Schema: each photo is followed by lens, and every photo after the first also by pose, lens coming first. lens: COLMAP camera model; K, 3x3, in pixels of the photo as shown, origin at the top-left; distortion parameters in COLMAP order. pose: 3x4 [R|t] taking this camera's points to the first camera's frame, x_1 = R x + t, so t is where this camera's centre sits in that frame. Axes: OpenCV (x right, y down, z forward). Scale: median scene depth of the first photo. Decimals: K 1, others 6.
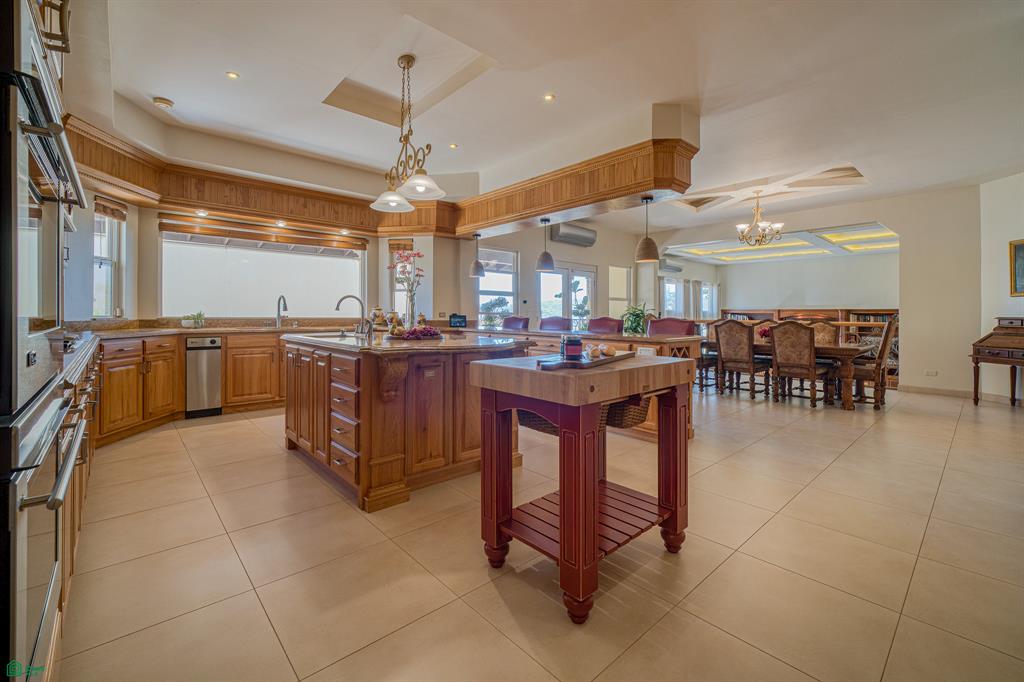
lens RADIAL K [[440.1, 0, 510.3], [0, 440.1, 313.6], [0, 0, 1]] dist [-0.003567, -0.000599]
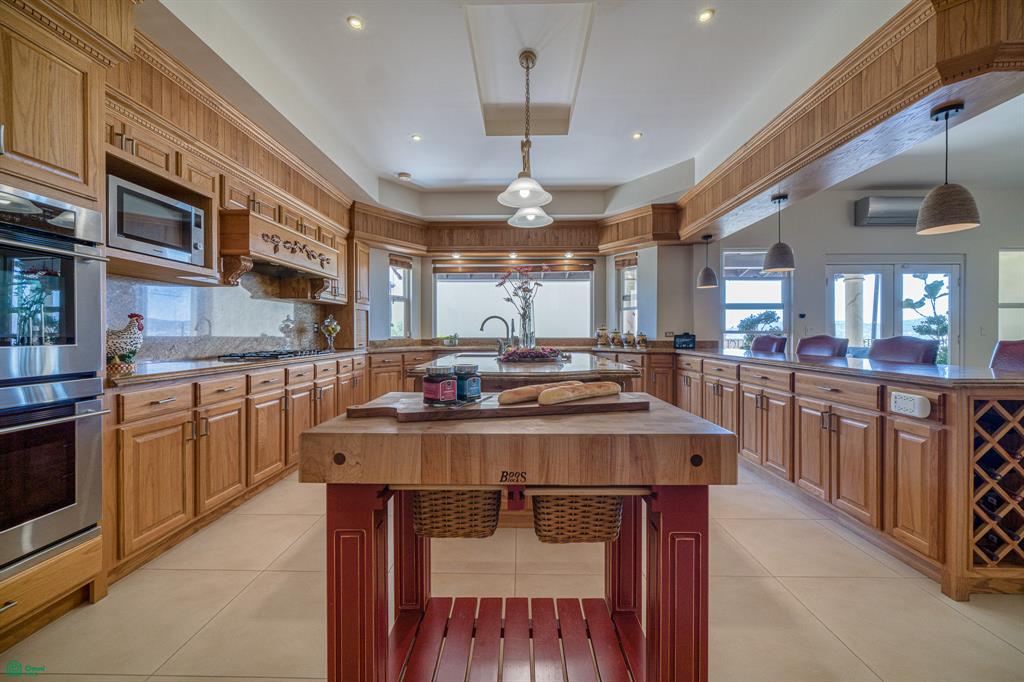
lens RADIAL K [[410.9, 0, 504.9], [0, 410.9, 337.6], [0, 0, 1]] dist [-0.003254, -0.000244]
pose [[0.724050, -0.002399, -0.689743, 0.202361], [0.008377, 0.999951, 0.005316, 0.002632], [0.689697, -0.009627, 0.724034, 0.214796]]
